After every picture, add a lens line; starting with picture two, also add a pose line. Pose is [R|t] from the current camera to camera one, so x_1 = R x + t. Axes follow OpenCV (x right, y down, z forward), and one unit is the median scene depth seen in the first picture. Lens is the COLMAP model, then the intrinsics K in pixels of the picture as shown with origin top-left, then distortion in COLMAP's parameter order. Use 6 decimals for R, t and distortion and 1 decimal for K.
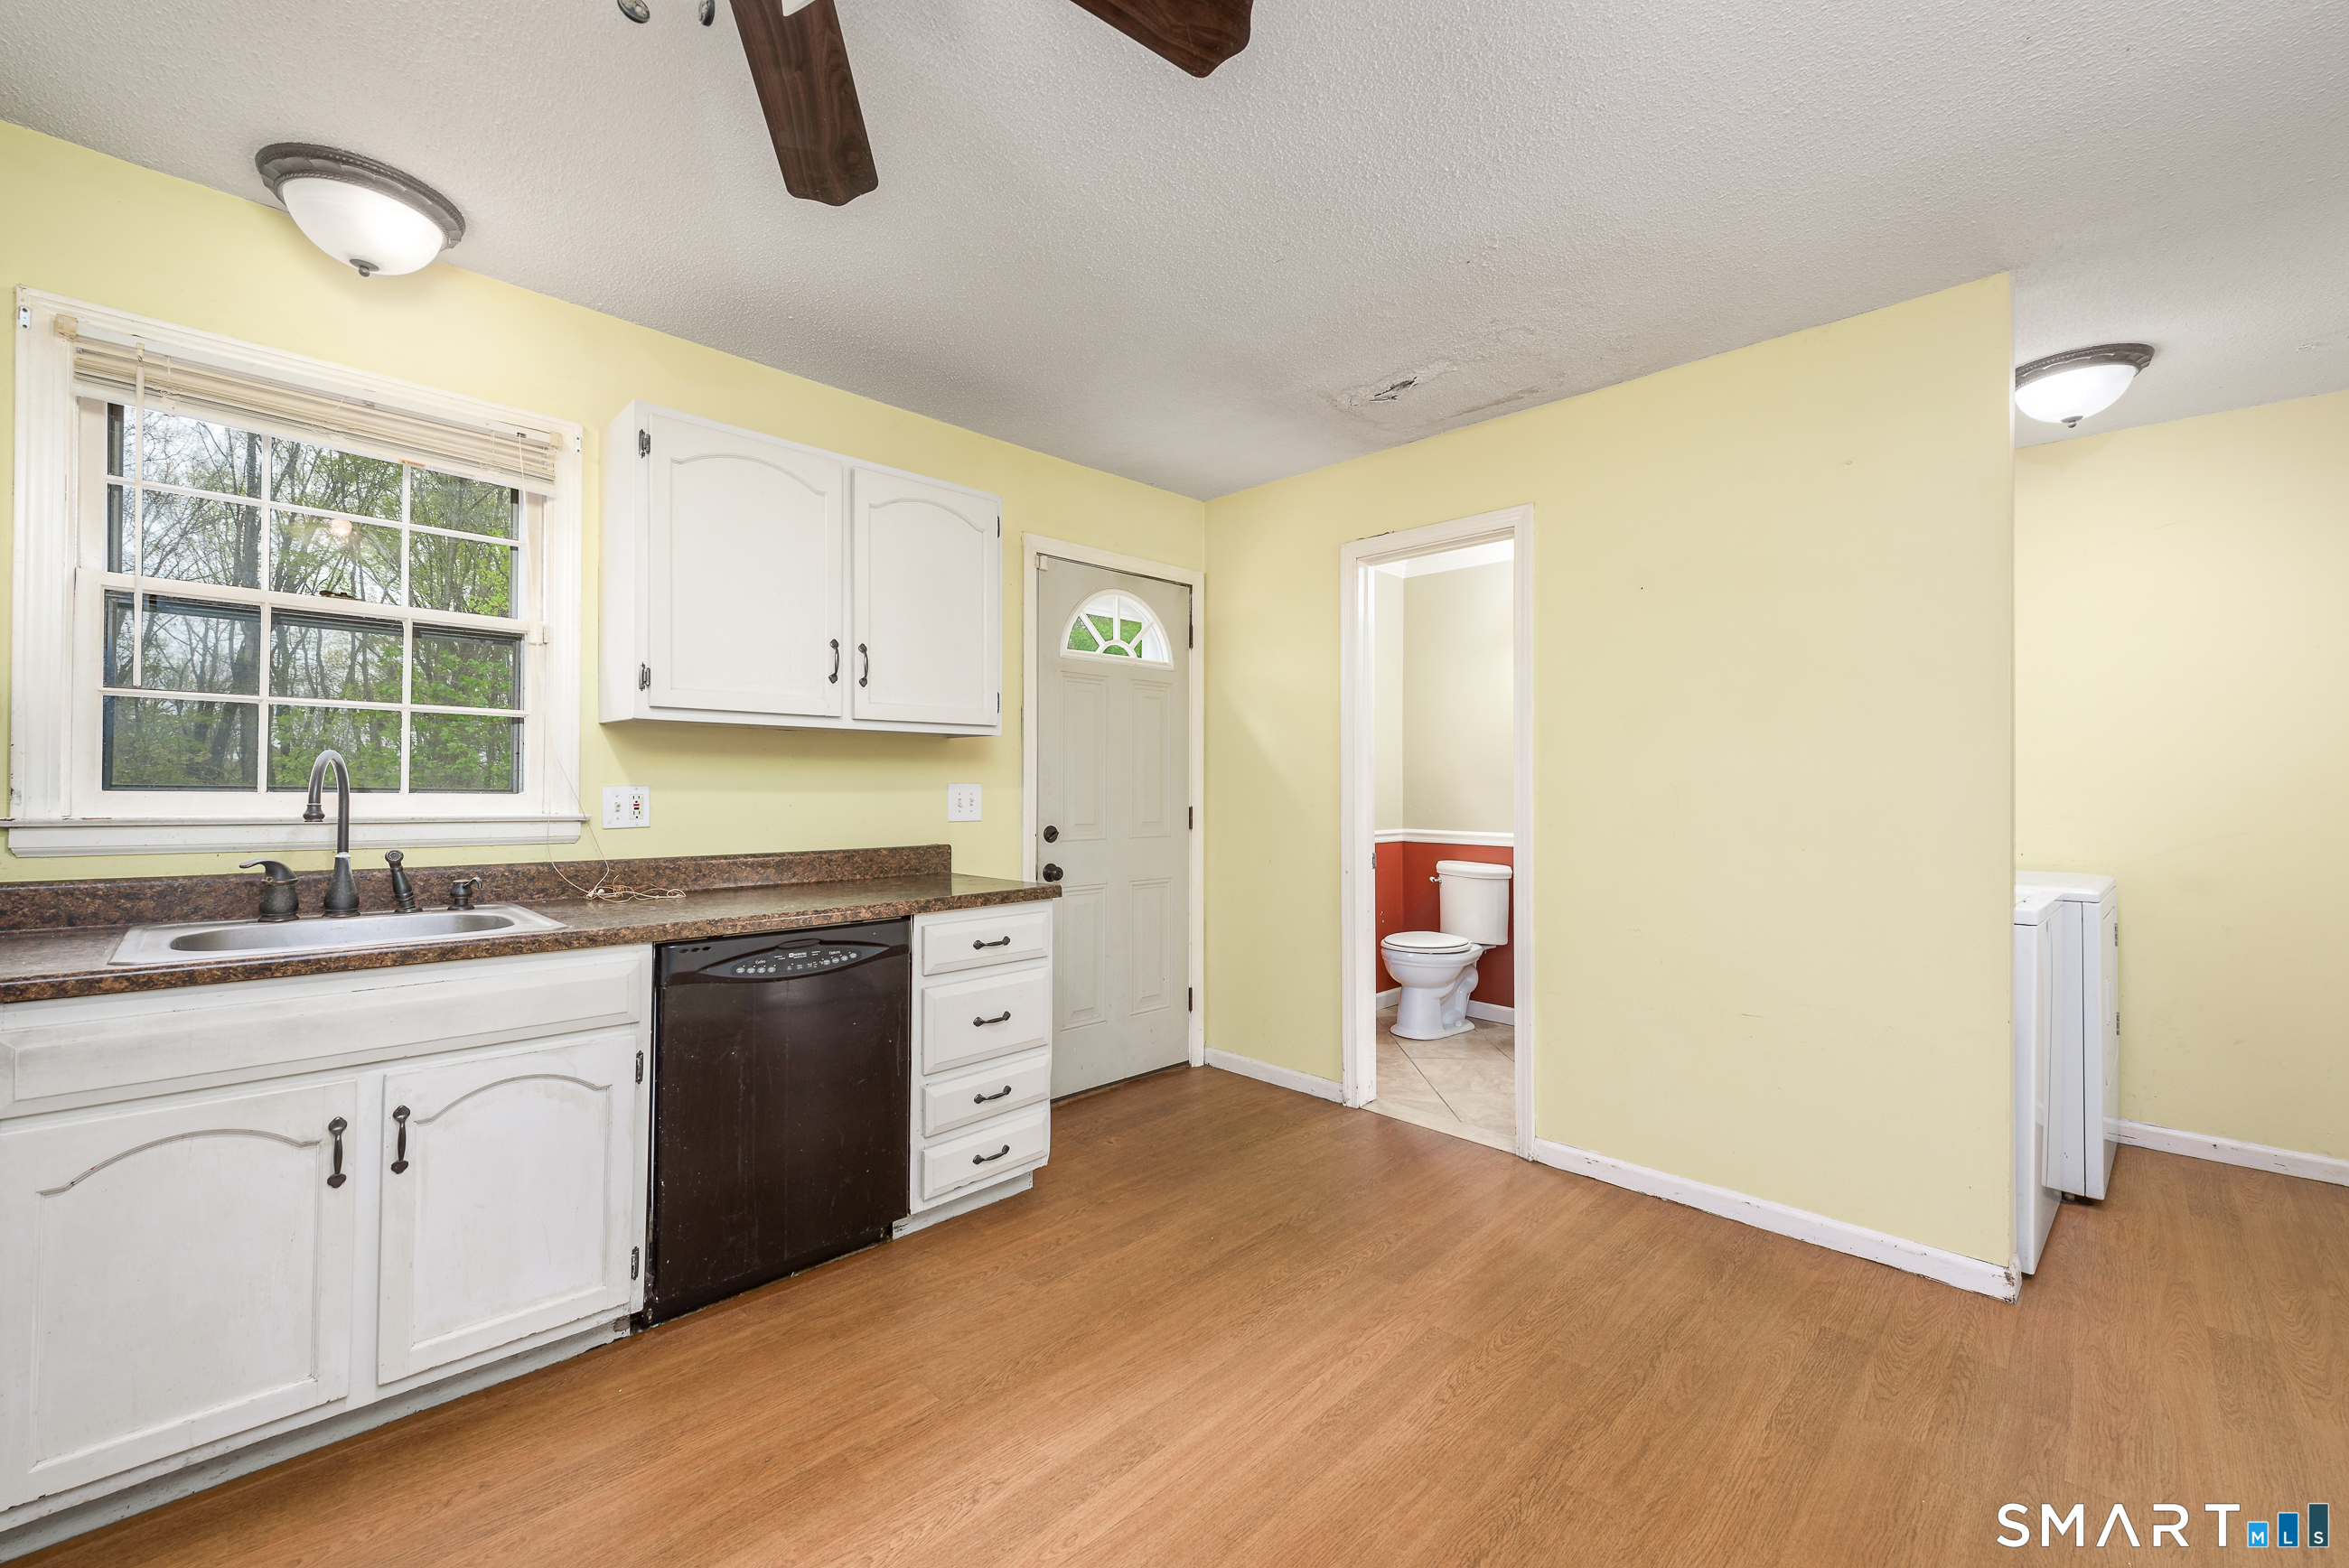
lens RADIAL K [[965.2, 0, 1154.1], [0, 965.2, 766.2], [0, 0, 1]] dist [0.011643, -0.001638]
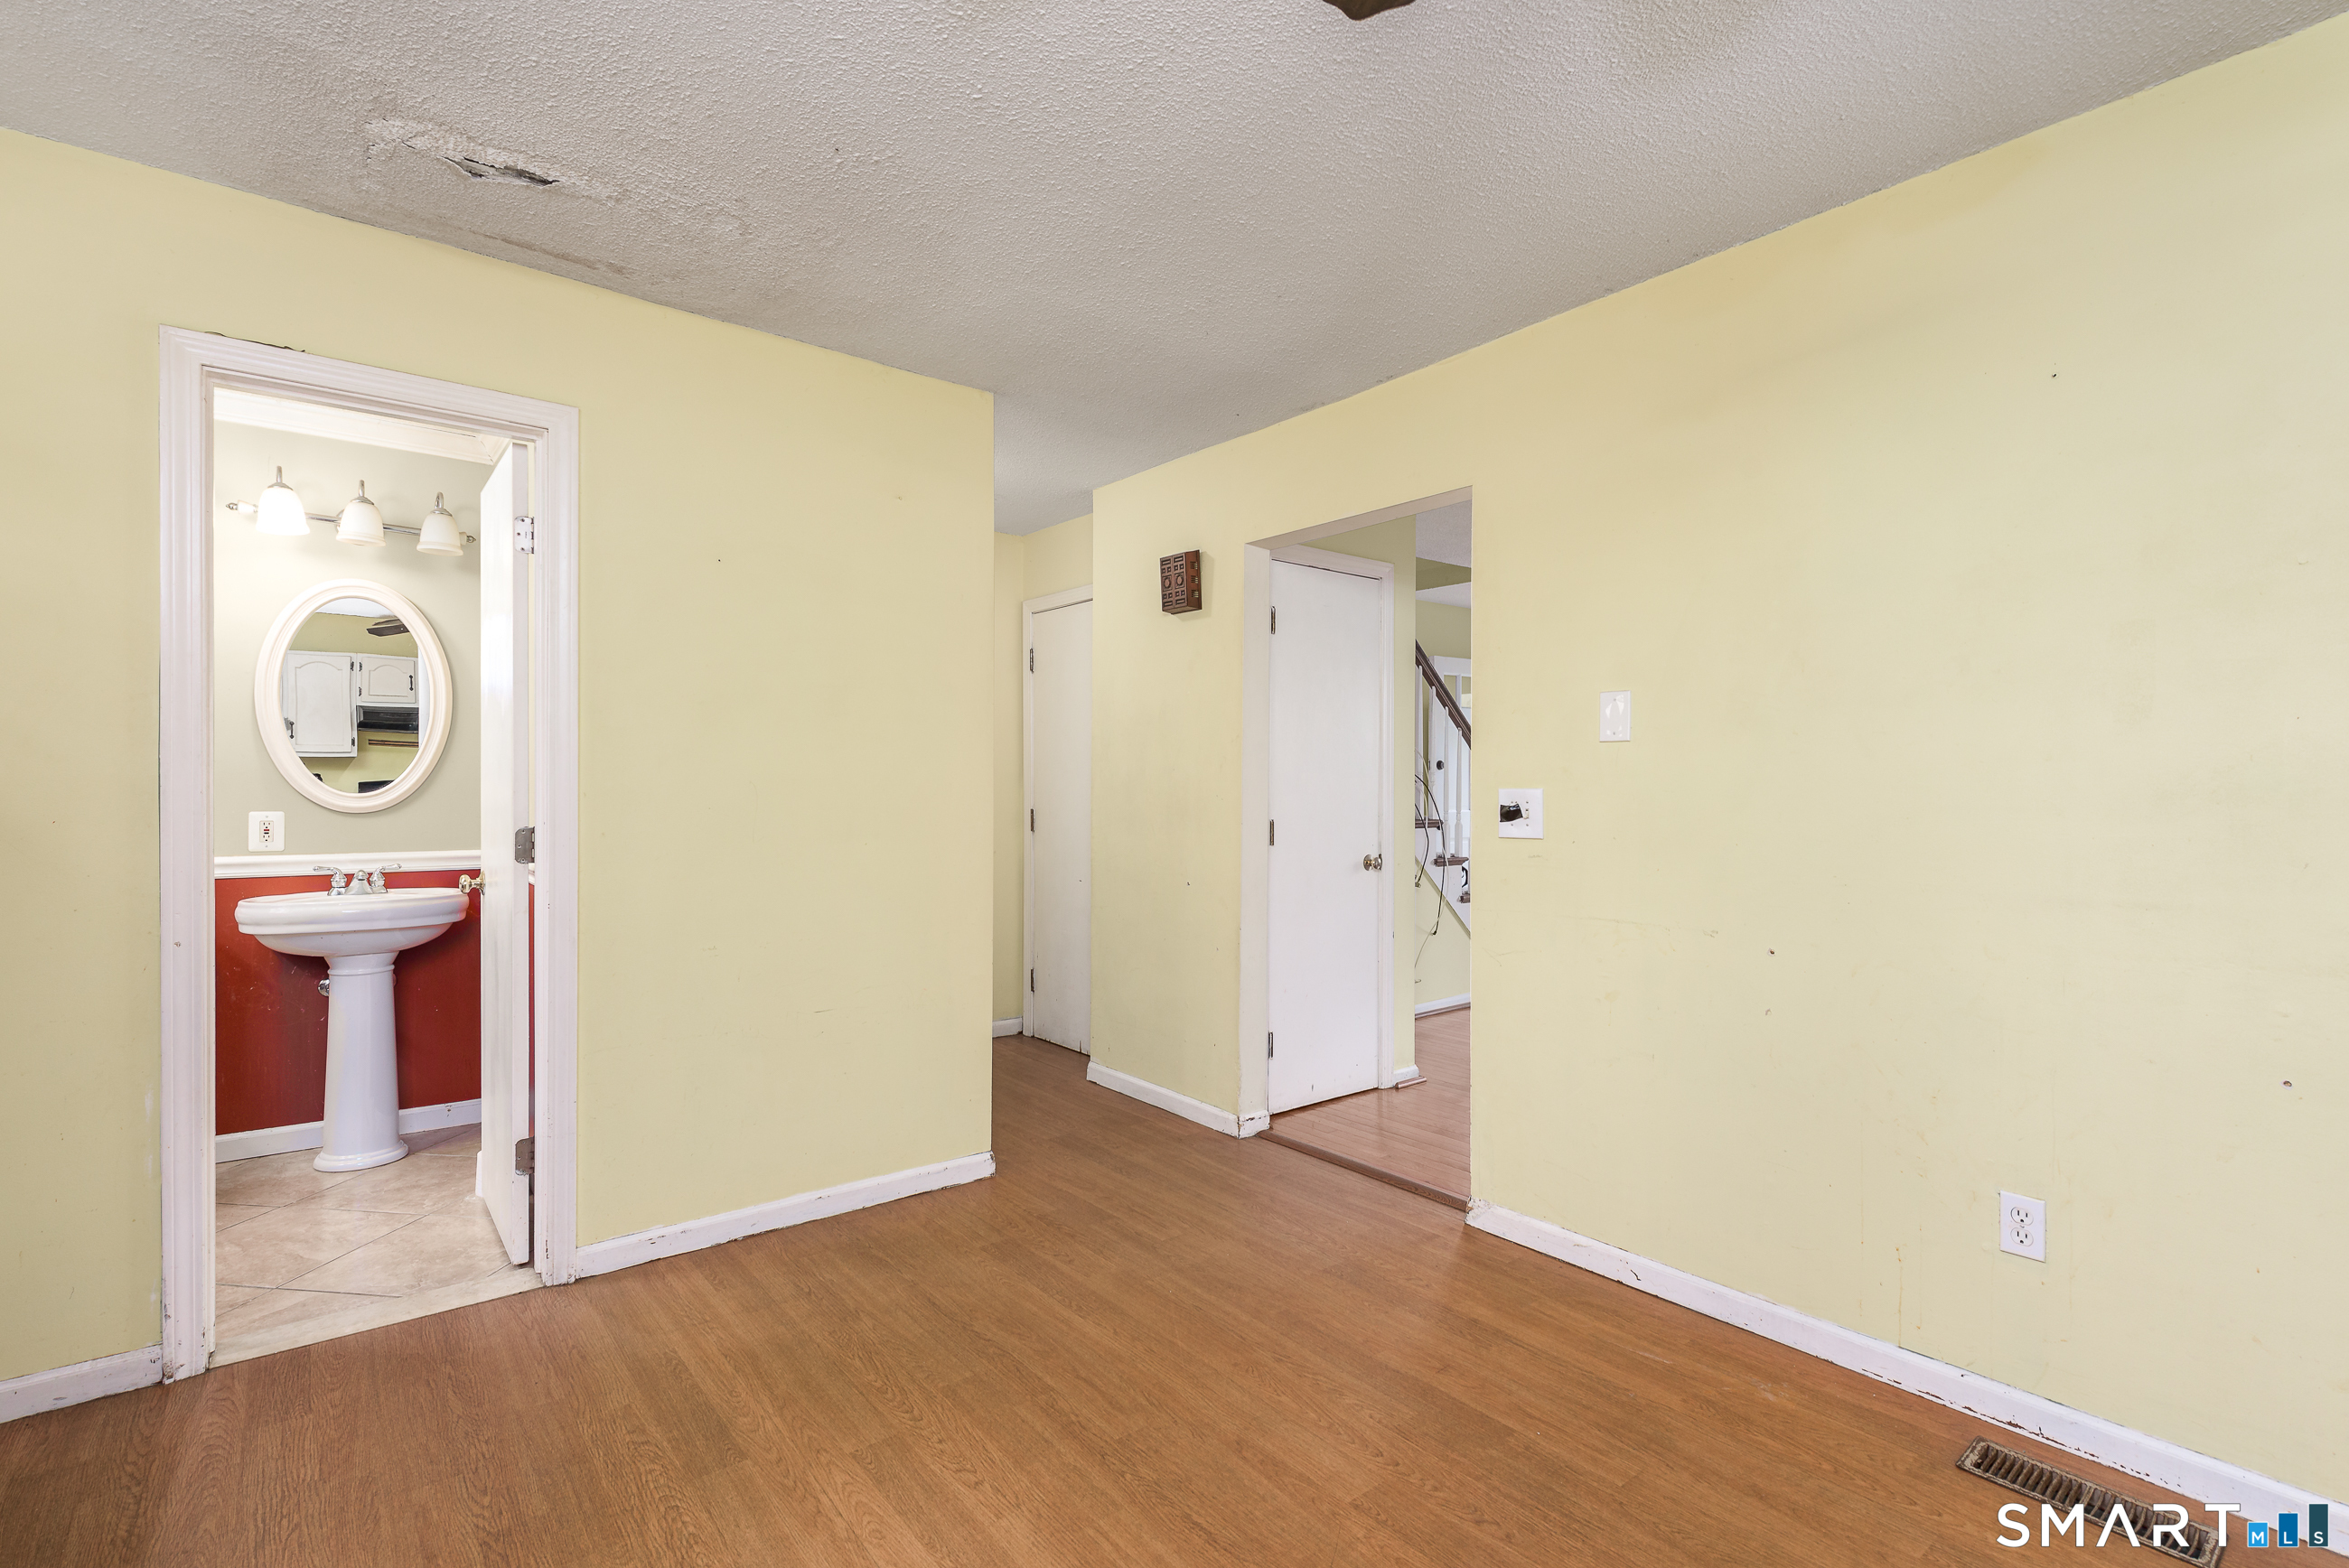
lens RADIAL K [[1070.6, 0, 1210.2], [0, 1070.6, 785.3], [0, 0, 1]] dist [0.009365, -0.002497]
pose [[0.083156, -0.004230, 0.996528, -0.517037], [-0.022194, 0.999735, 0.006095, 0.004245], [-0.996289, -0.022623, 0.083040, 0.564540]]
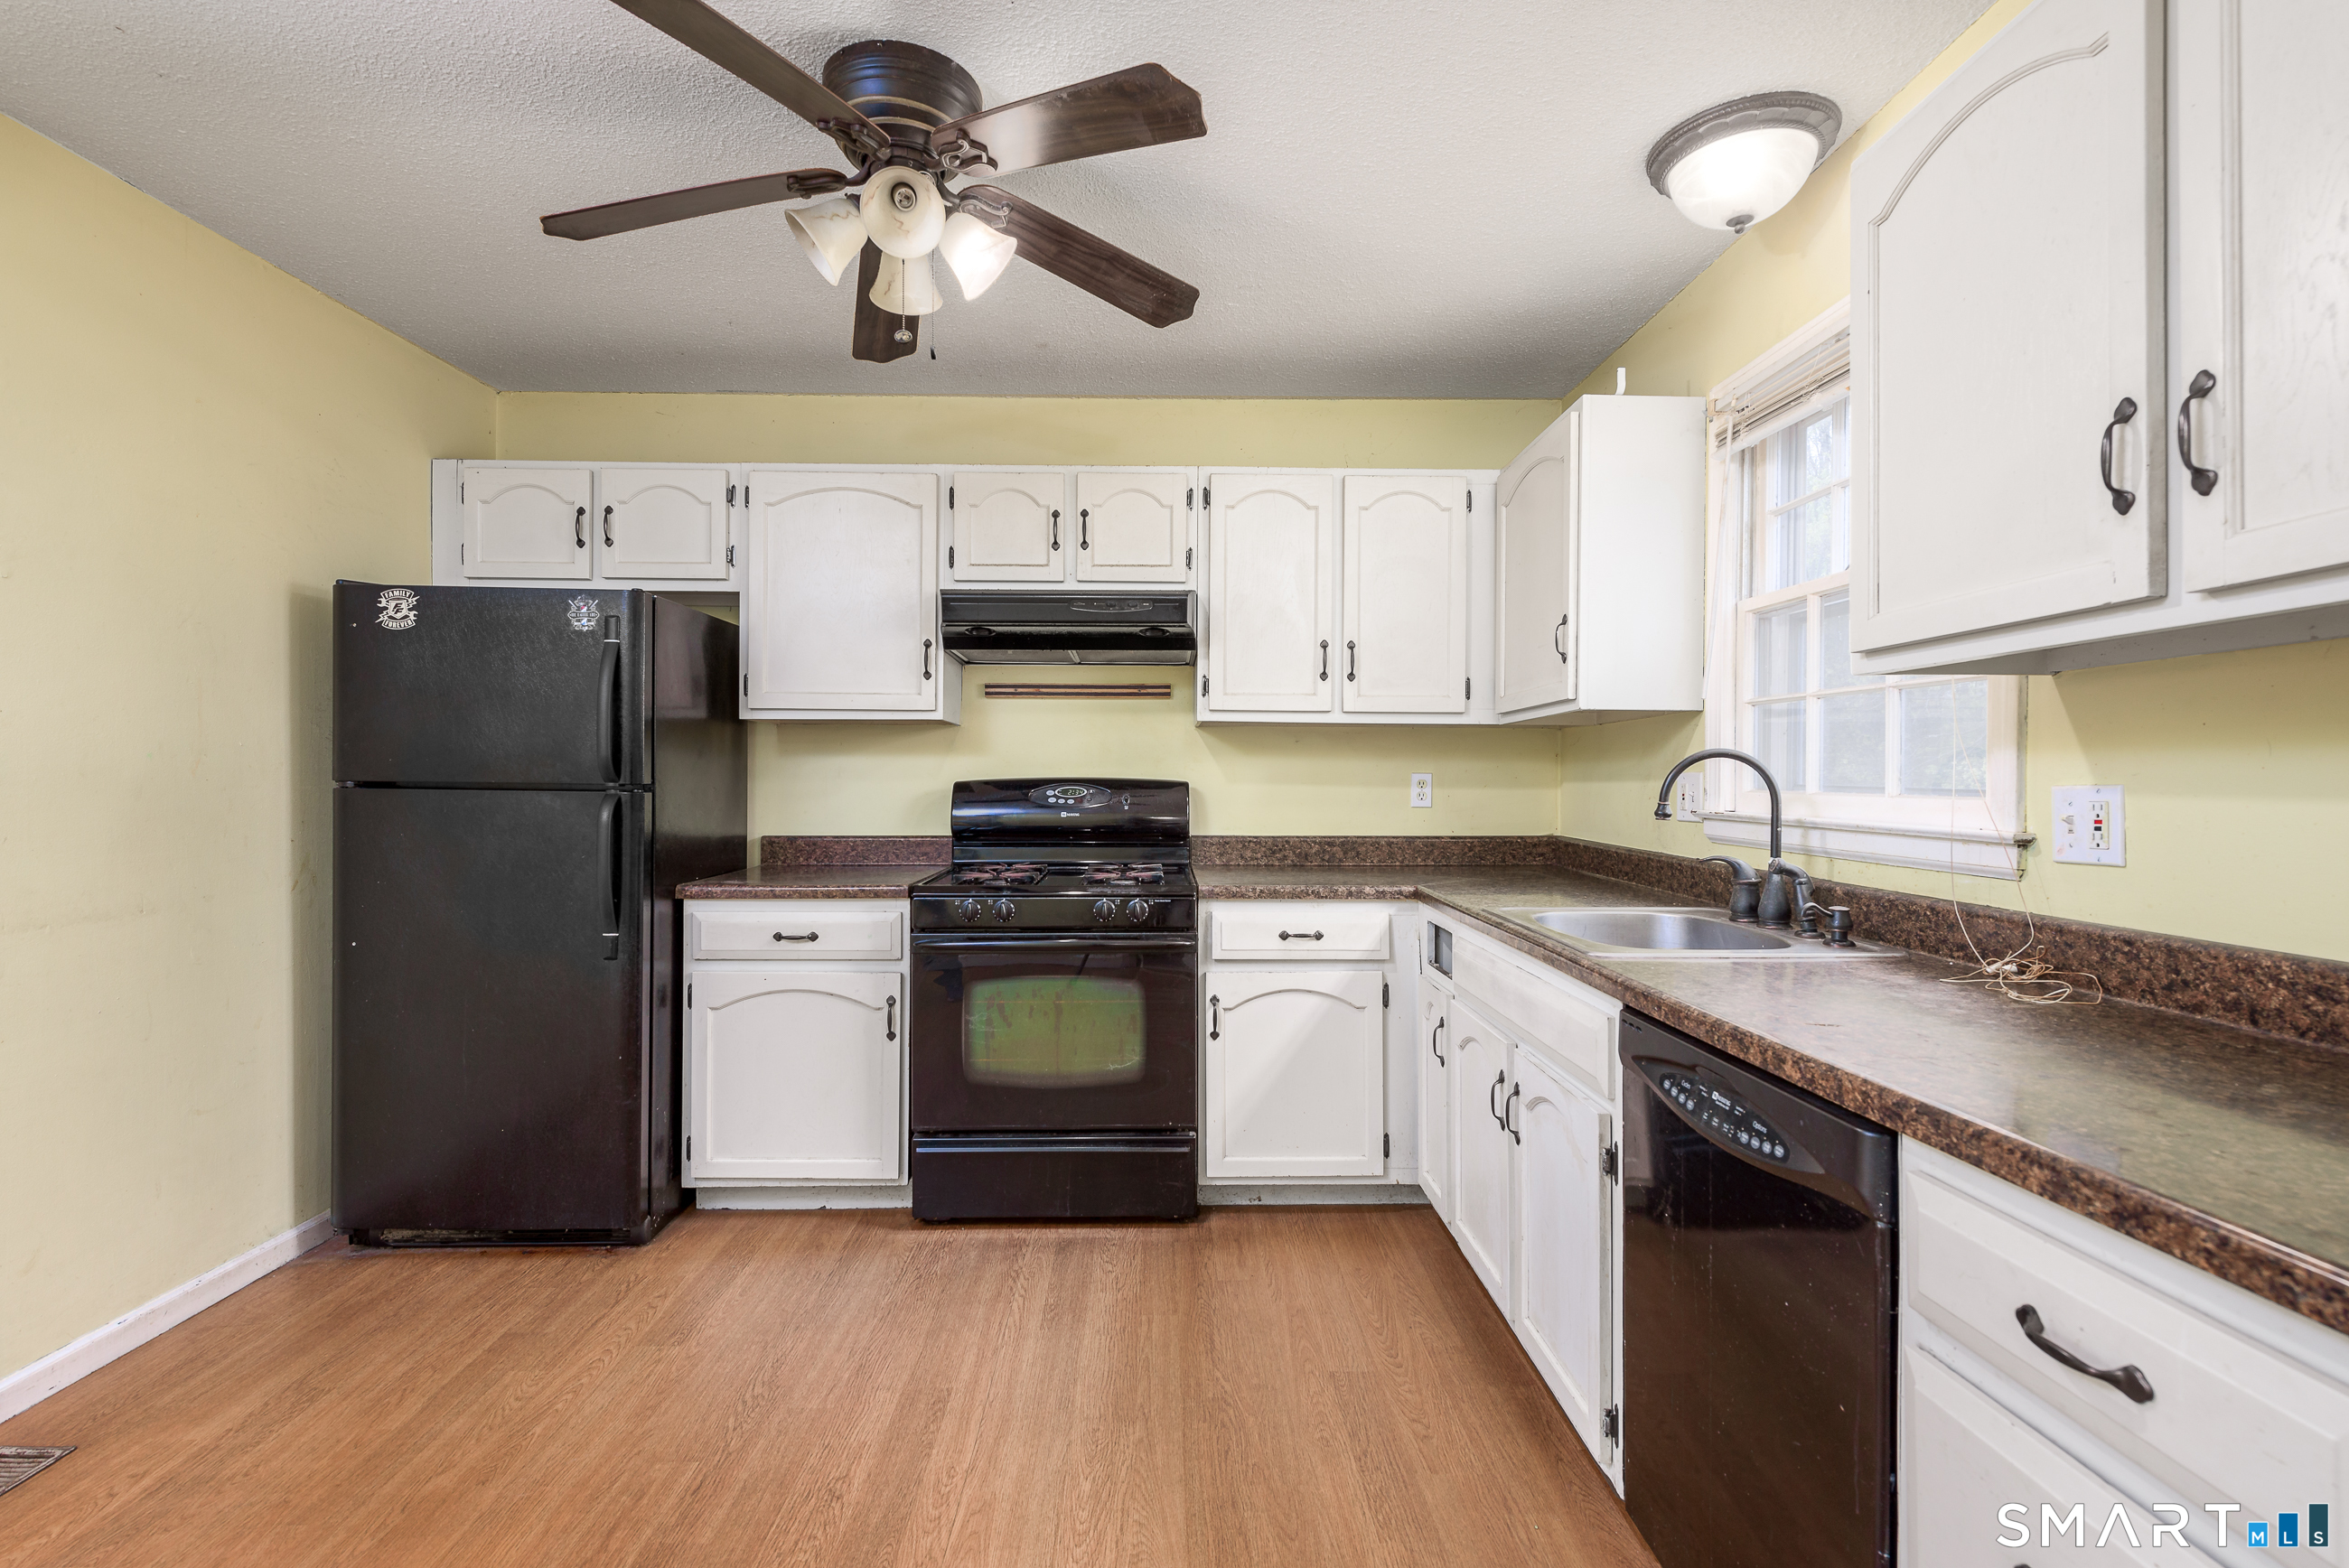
lens RADIAL K [[1070.6, 0, 1173.8], [0, 1070.6, 787.0], [0, 0, 1]] dist [0.009365, -0.002497]
pose [[-0.683572, -0.003443, -0.729875, 0.265695], [0.006702, 0.999917, -0.010993, 0.028392], [0.729852, -0.012406, -0.683493, 1.186704]]
